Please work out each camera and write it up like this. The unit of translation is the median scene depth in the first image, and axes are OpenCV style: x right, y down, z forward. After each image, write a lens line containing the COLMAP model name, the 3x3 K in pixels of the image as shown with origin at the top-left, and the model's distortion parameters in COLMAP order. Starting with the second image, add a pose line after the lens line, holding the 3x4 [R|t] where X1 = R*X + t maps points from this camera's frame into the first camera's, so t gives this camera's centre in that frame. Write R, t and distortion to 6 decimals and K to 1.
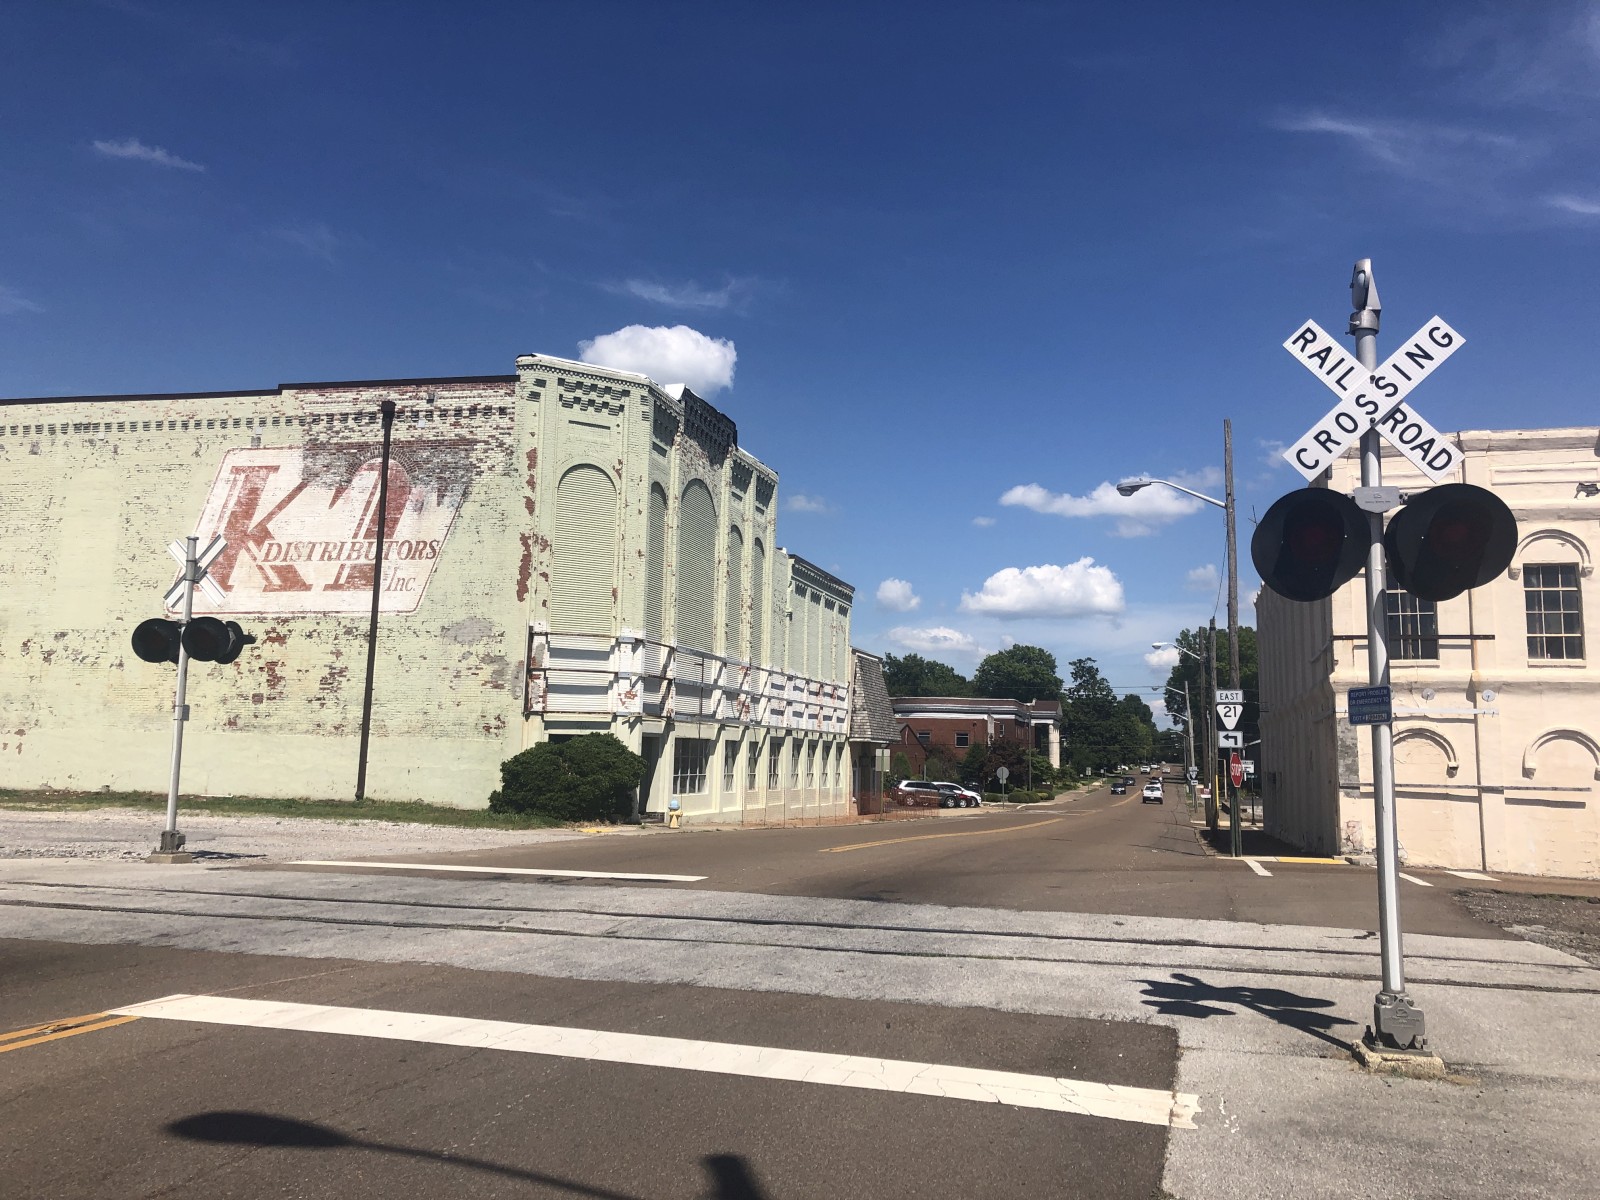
lens RADIAL K [[1286.0, 0, 807.8], [0, 1286.0, 576.3], [0, 0, 1]] dist [0.003842, 0.001510]
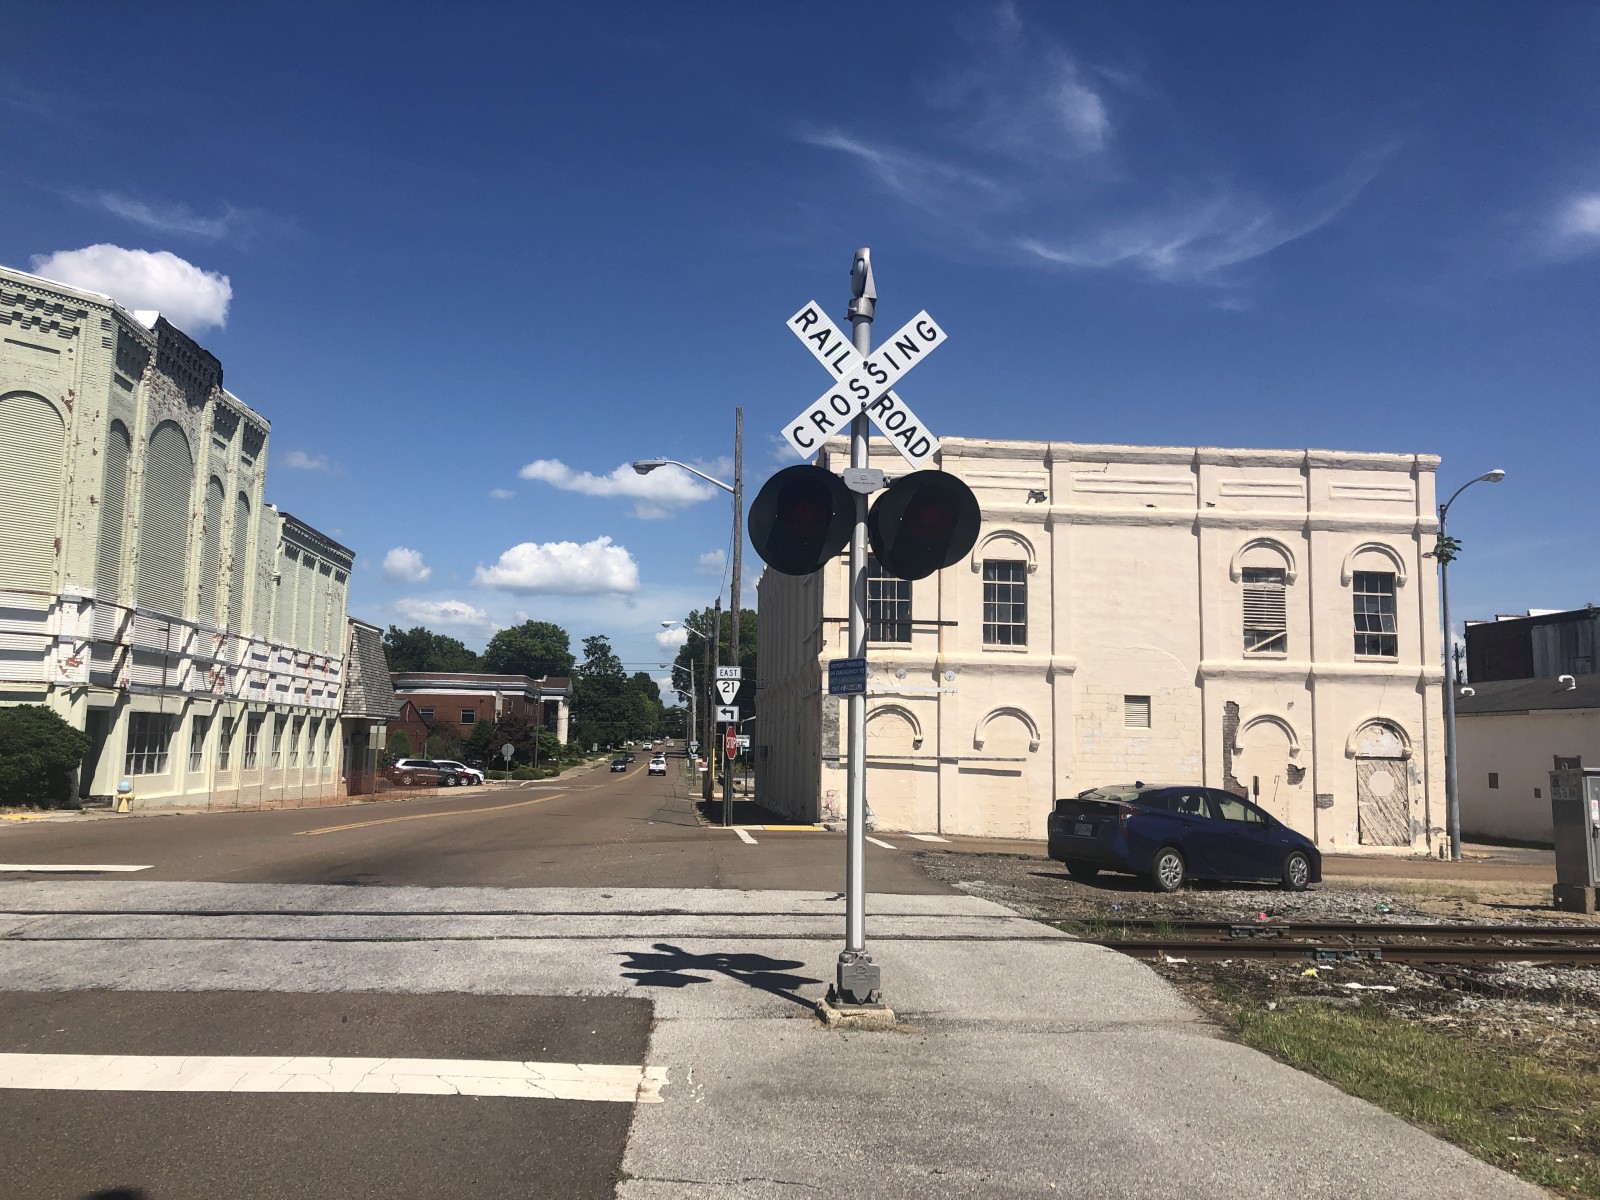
lens RADIAL K [[1281.1, 0, 784.3], [0, 1281.1, 583.9], [0, 0, 1]] dist [0.091079, -0.148725]
pose [[0.937194, 0.040419, 0.346458, 0.014803], [-0.048643, 0.998703, 0.015069, 0.007093], [-0.345399, -0.030975, 0.937944, 0.025668]]
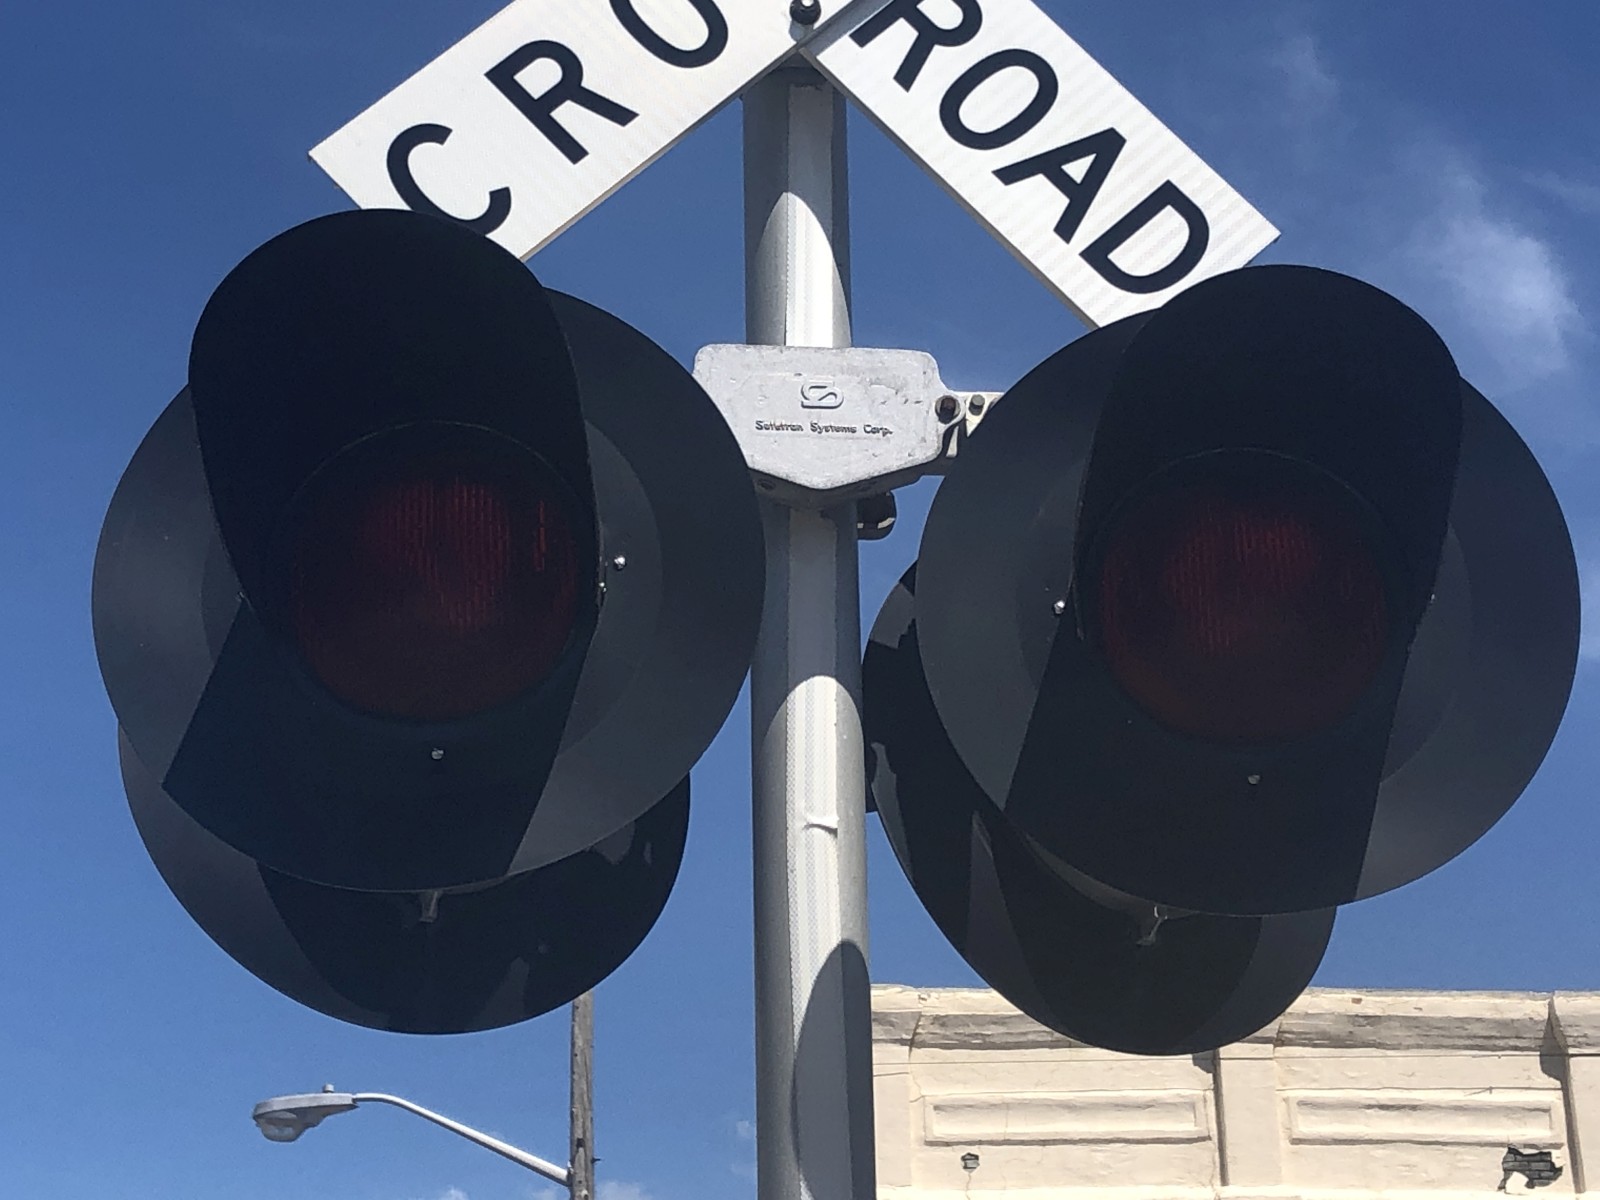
lens RADIAL K [[3406.6, 0, 800.0], [0, 3406.6, 600.0], [0, 0, 1]] dist [0.068075, 0.388621]
pose [[0.938191, 0.094622, 0.332932, 0.179247], [-0.008489, 0.967907, -0.251166, 0.047635], [-0.346013, 0.232816, 0.908885, 0.366117]]
